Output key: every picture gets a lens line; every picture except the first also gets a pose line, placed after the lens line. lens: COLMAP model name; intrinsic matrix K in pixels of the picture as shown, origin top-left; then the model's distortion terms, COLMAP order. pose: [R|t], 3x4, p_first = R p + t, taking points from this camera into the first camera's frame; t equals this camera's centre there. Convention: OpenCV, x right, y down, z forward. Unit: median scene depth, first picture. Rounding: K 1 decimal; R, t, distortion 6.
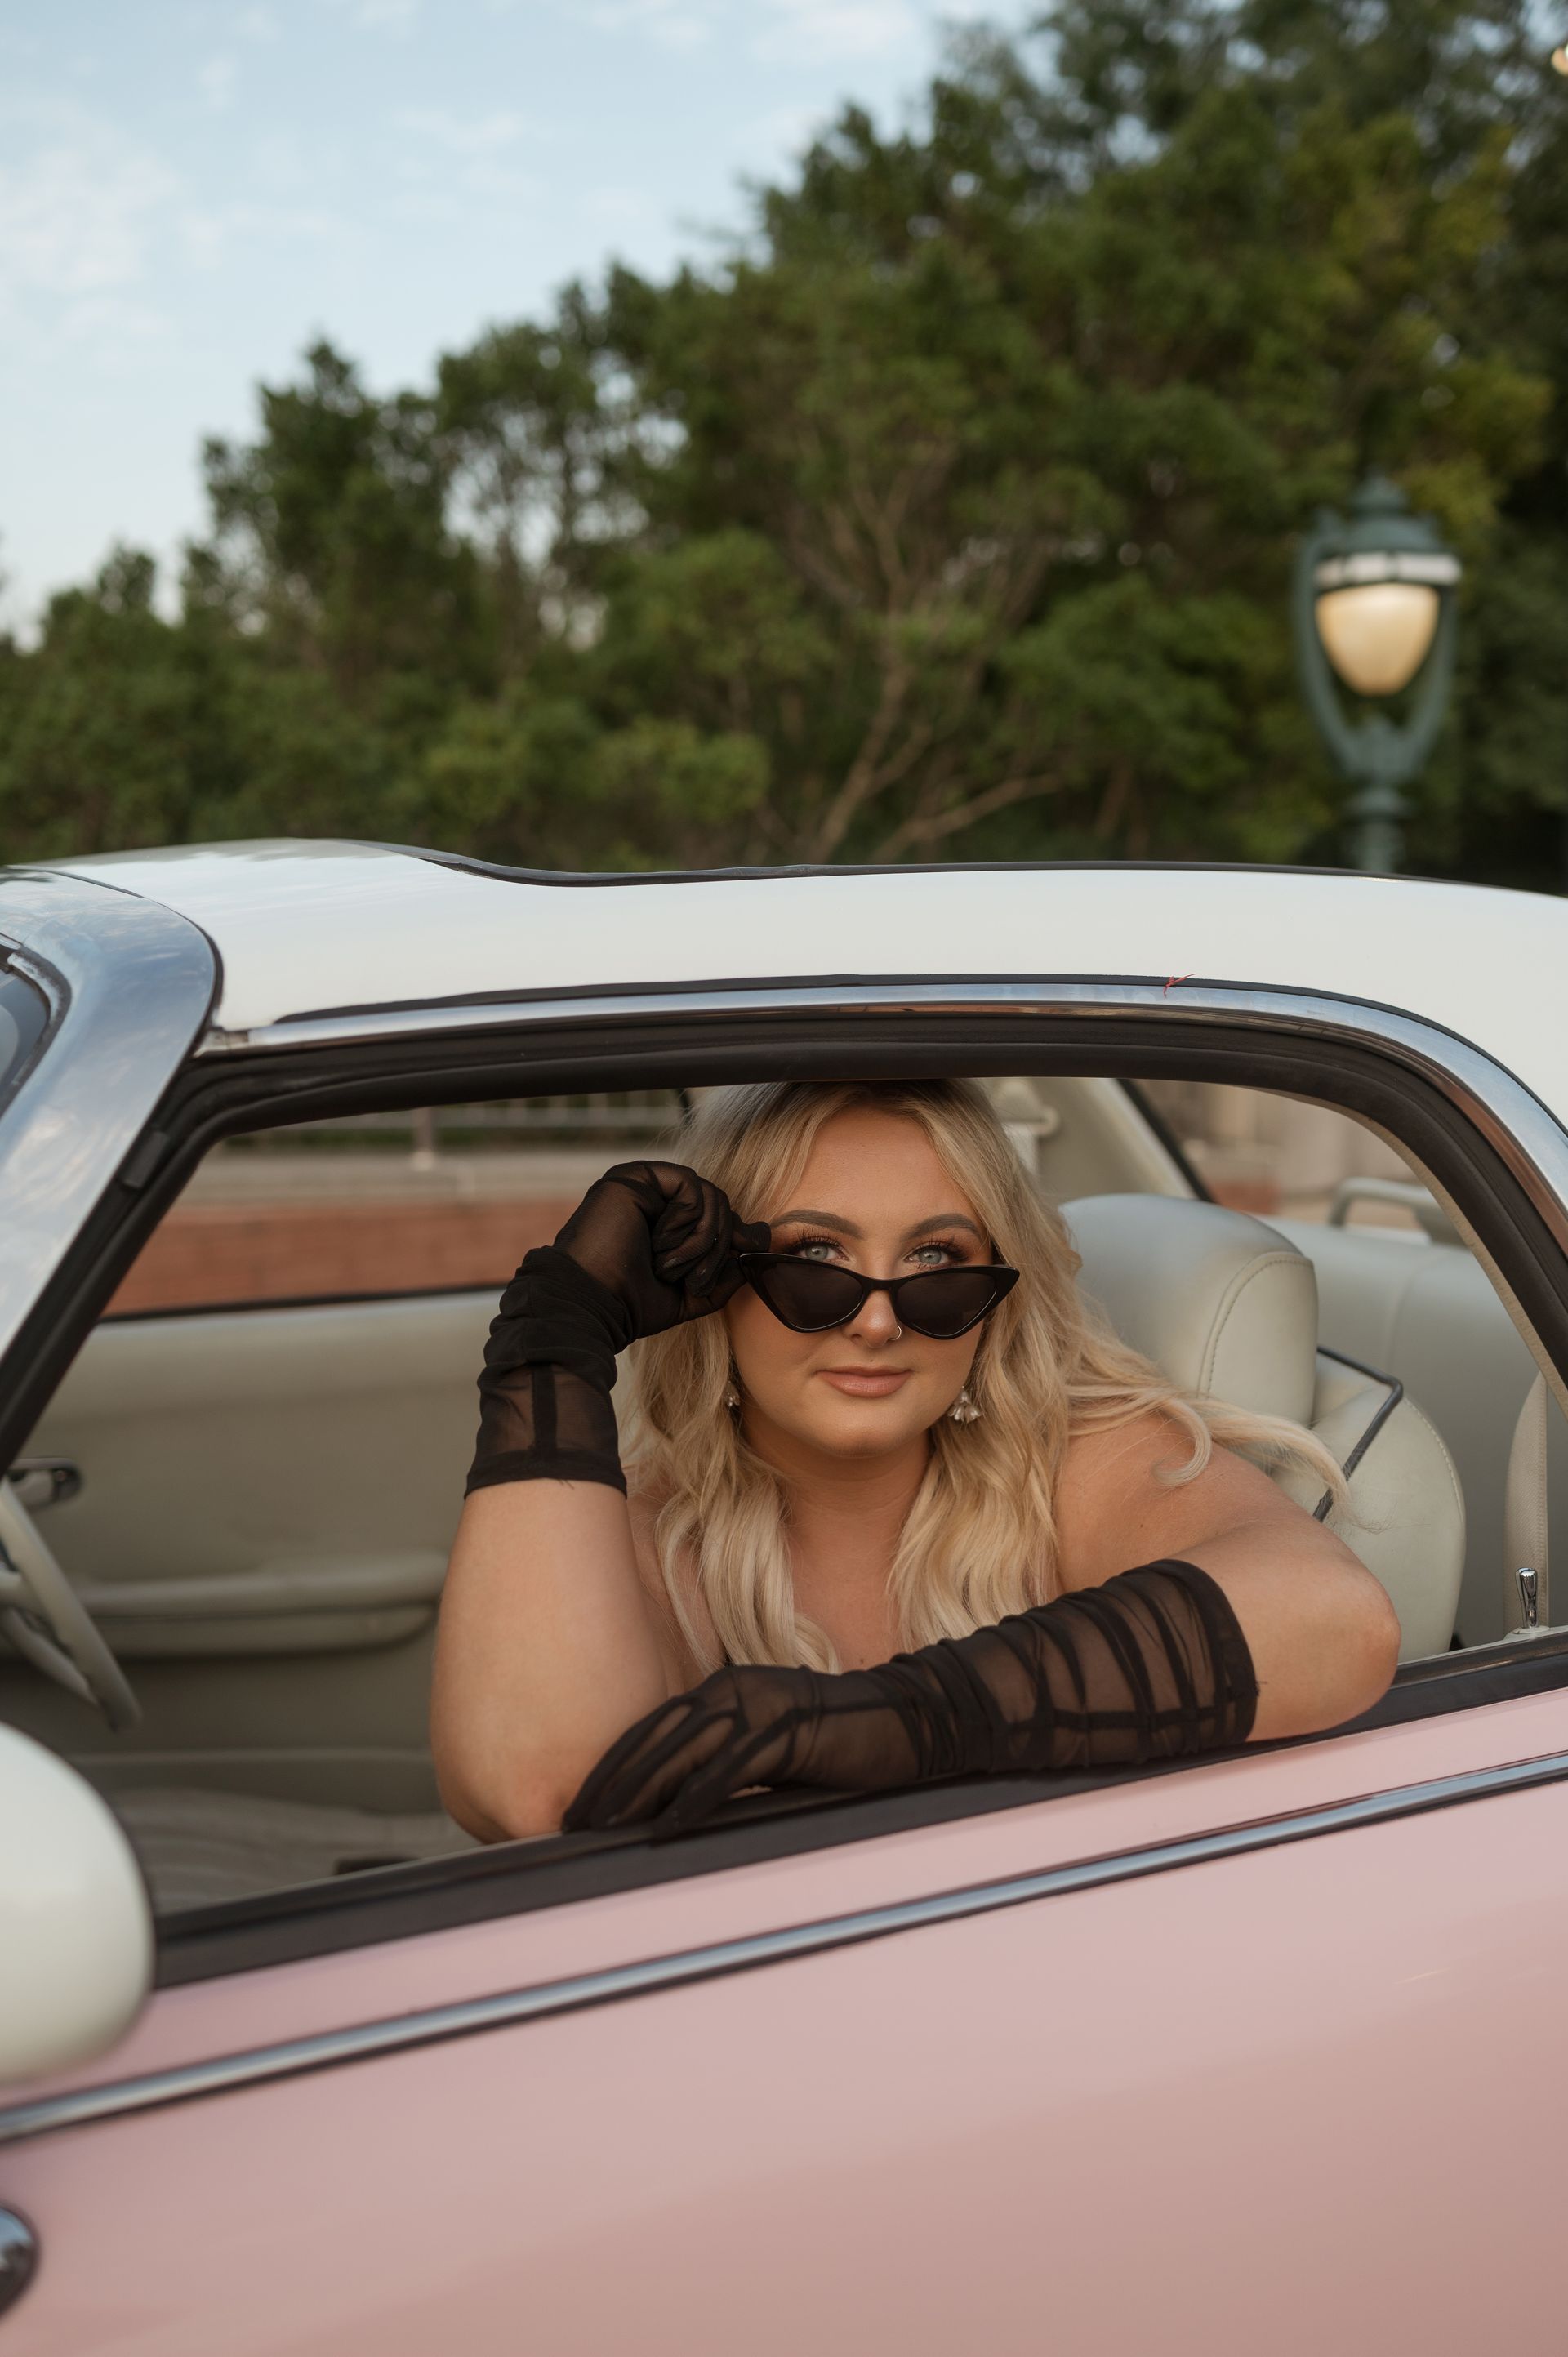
lens RADIAL K [[2321.0, 0, 784.0], [0, 2321.0, 1178.5], [0, 0, 1]] dist [-0.011013, 0.011440]
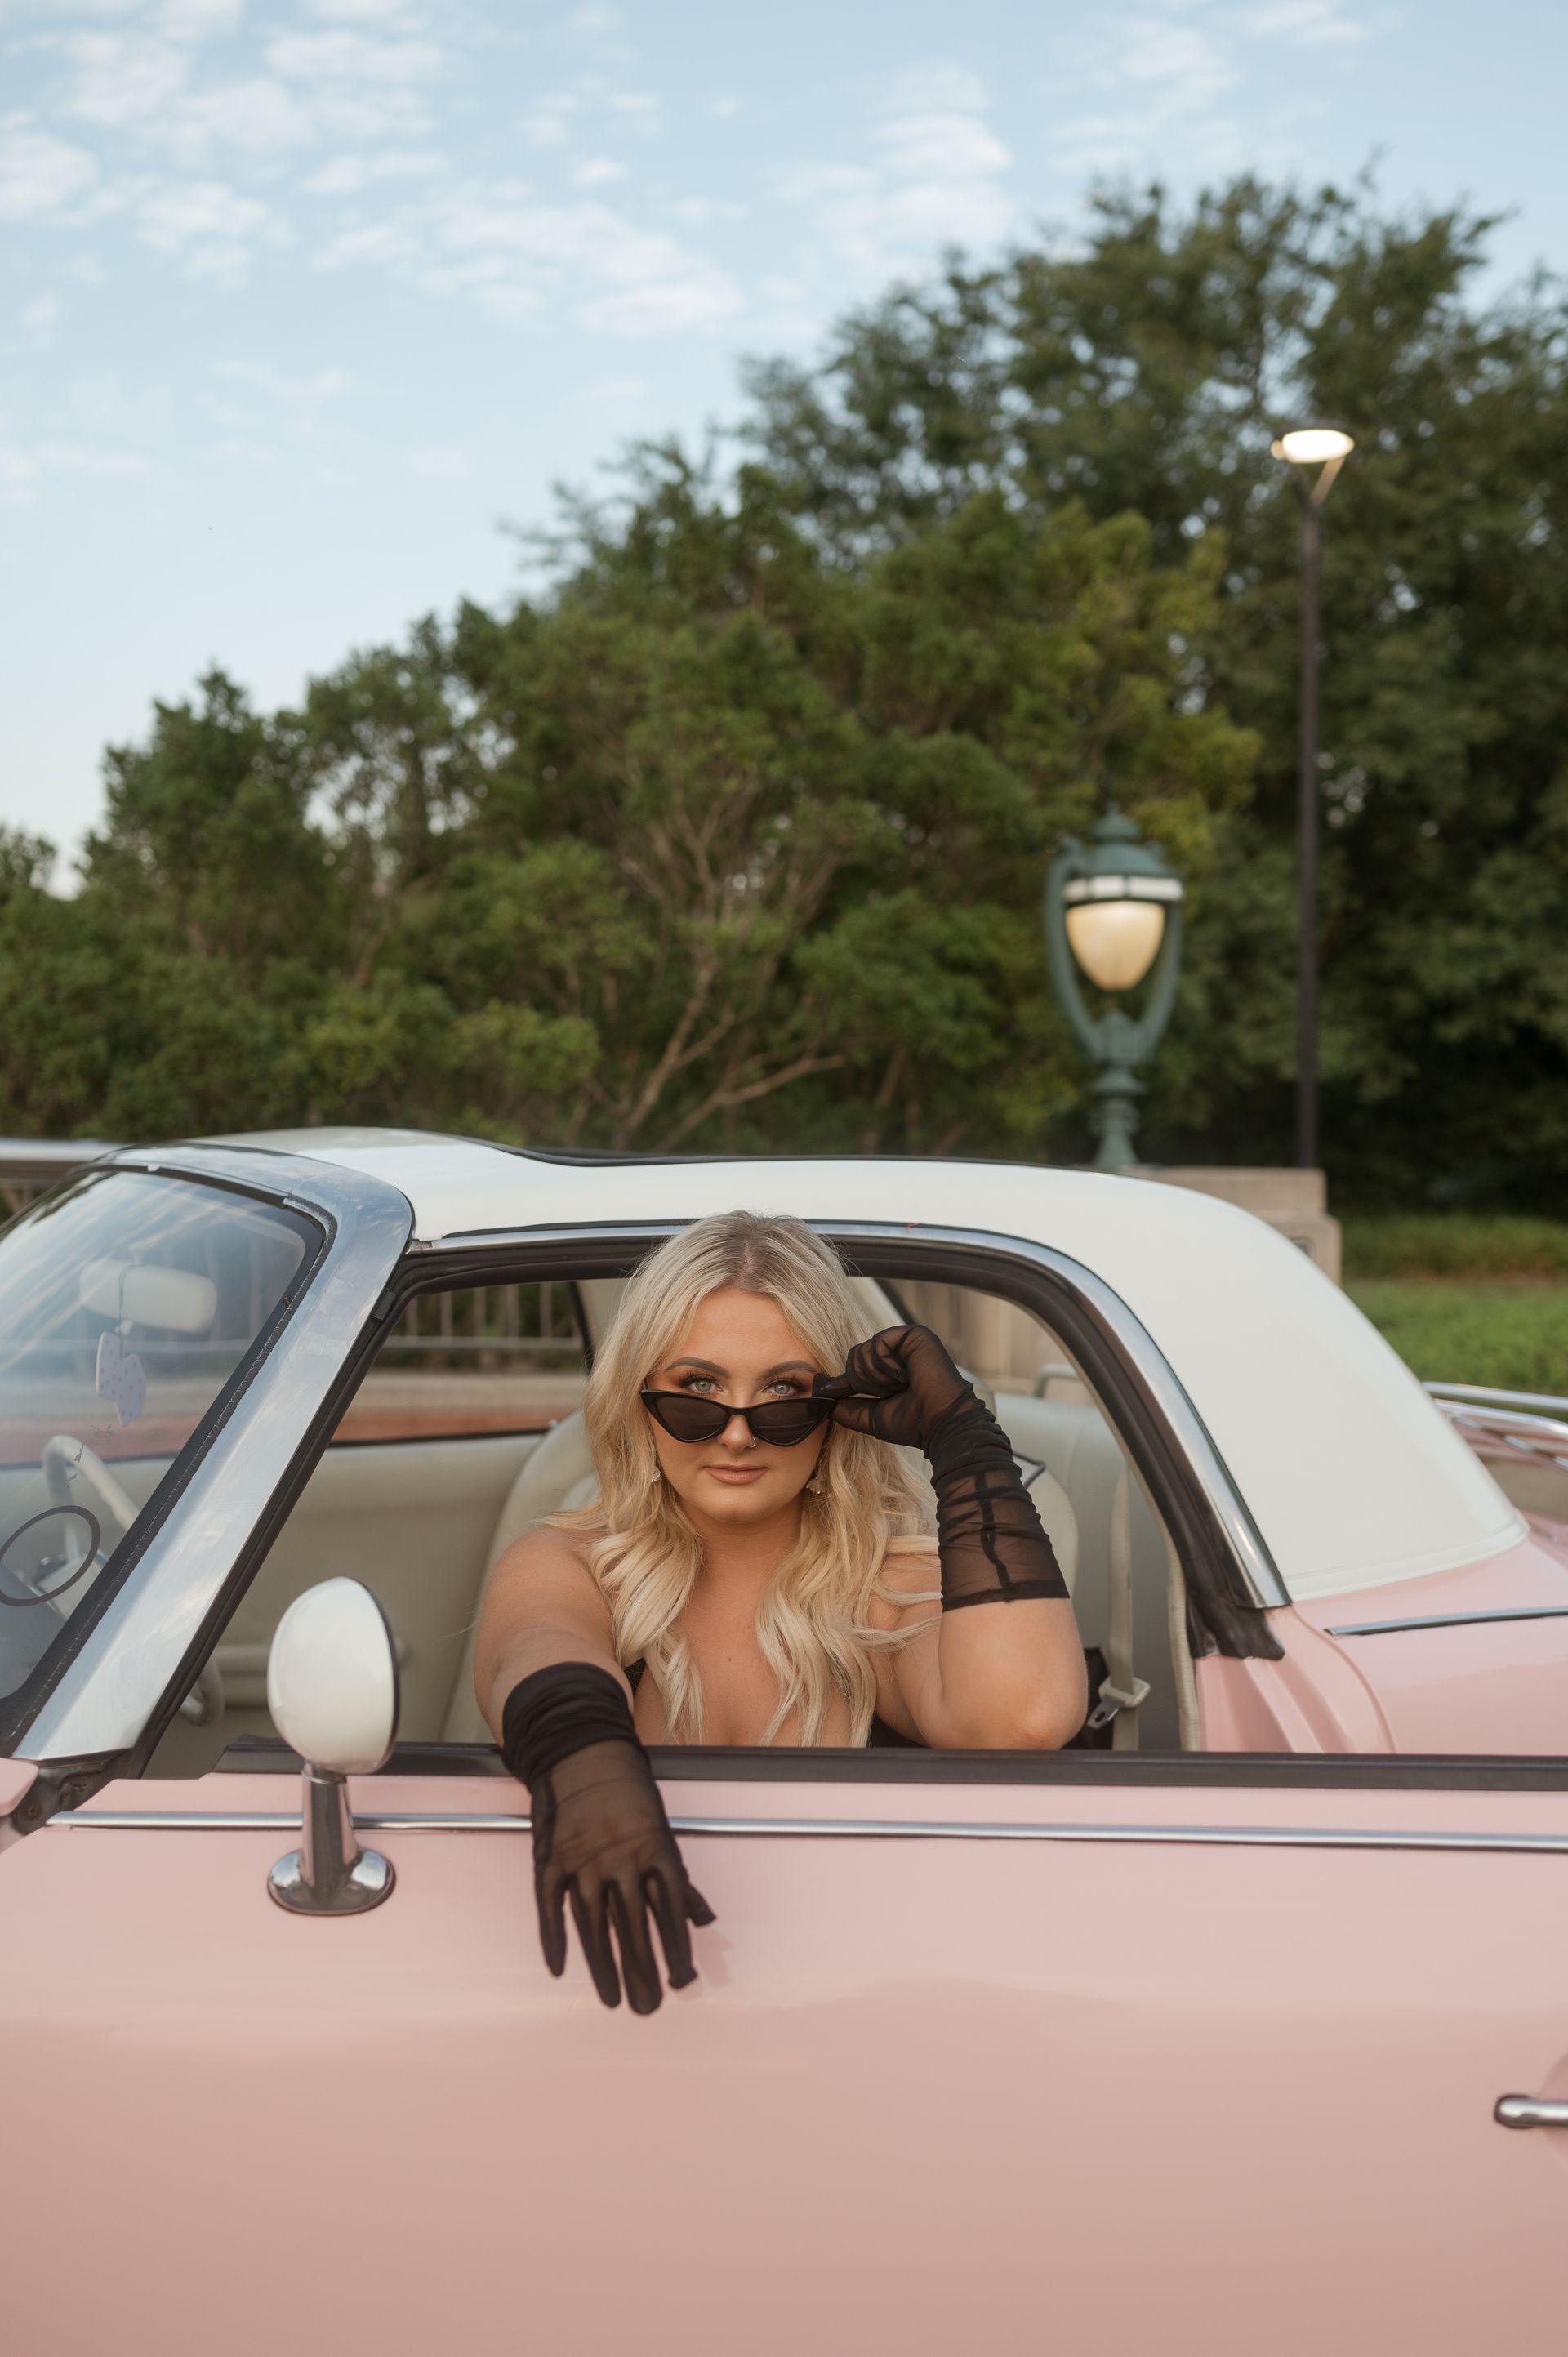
lens RADIAL K [[2321.0, 0, 784.0], [0, 2321.0, 1178.5], [0, 0, 1]] dist [-0.011013, 0.011440]
pose [[0.995609, 0.018877, 0.091682, -0.017084], [-0.008910, 0.994119, -0.107925, 0.013289], [-0.093180, 0.106634, 0.989923, -0.139549]]
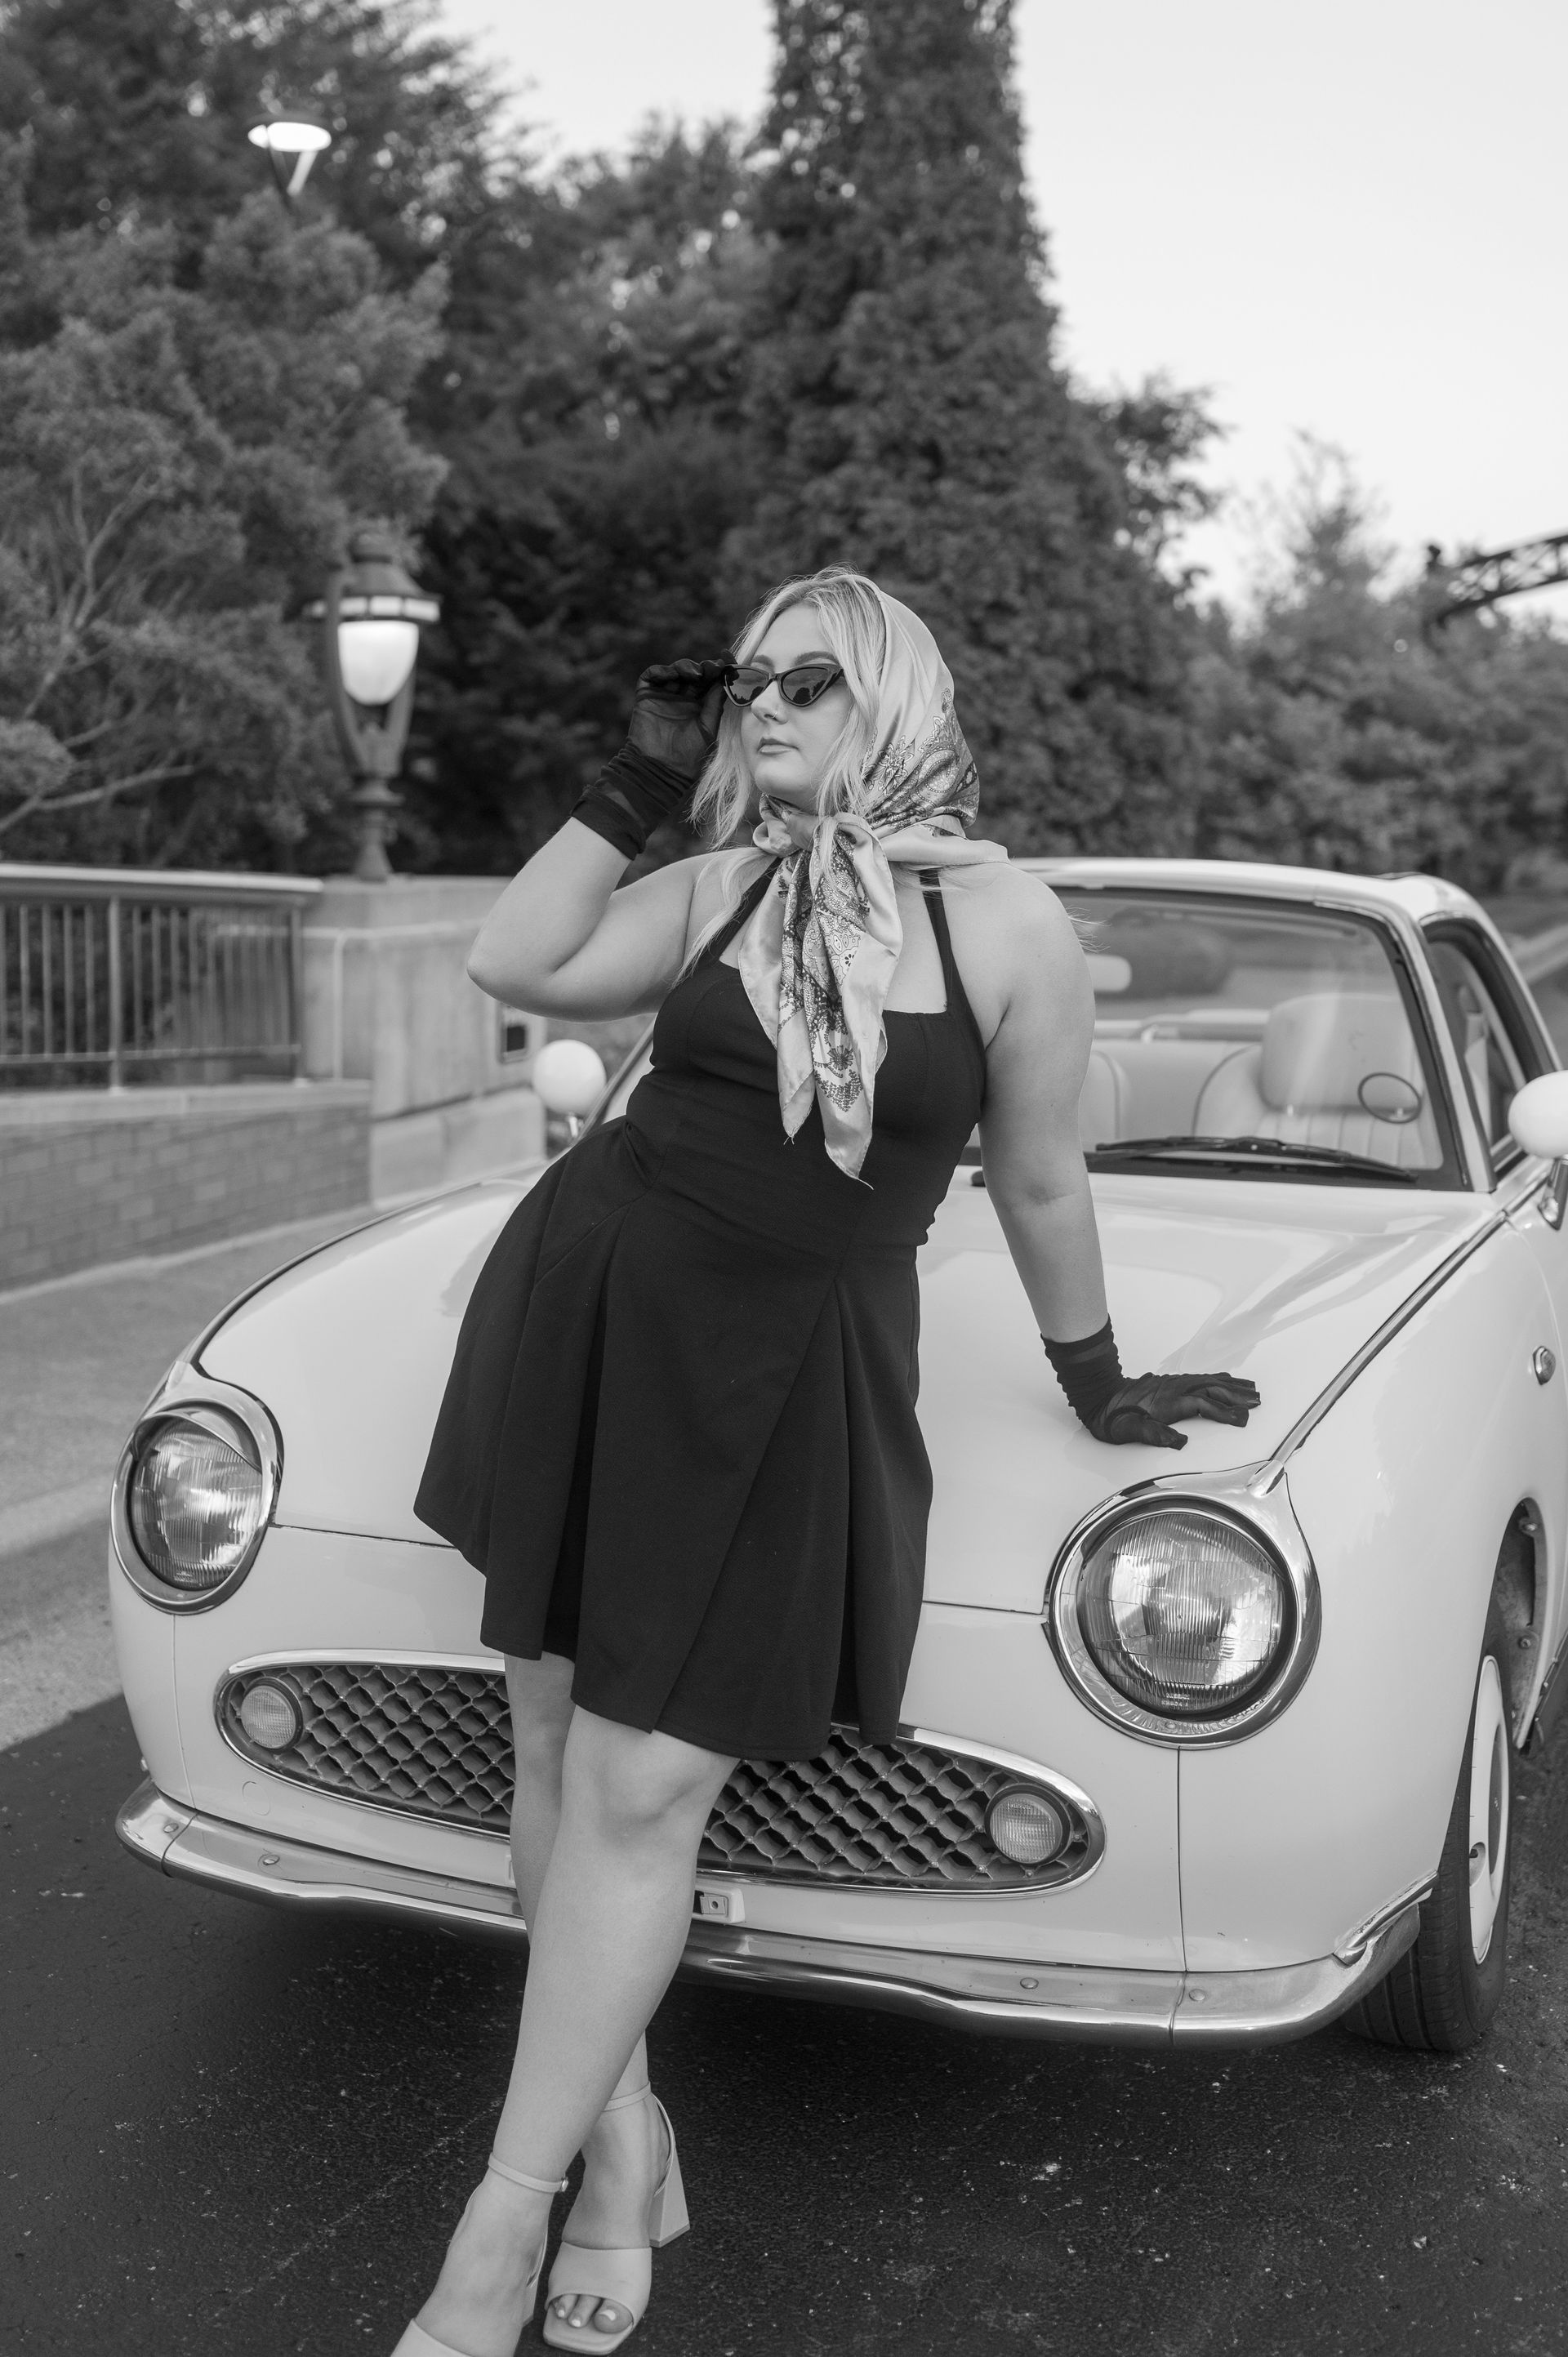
lens RADIAL K [[2321.0, 0, 784.0], [0, 2321.0, 1178.5], [0, 0, 1]] dist [-0.011013, 0.011440]
pose [[0.746018, -0.071340, 0.662094, -0.445798], [0.049298, 0.997433, 0.051925, -0.008355], [-0.664099, -0.006097, 0.747620, -0.087083]]
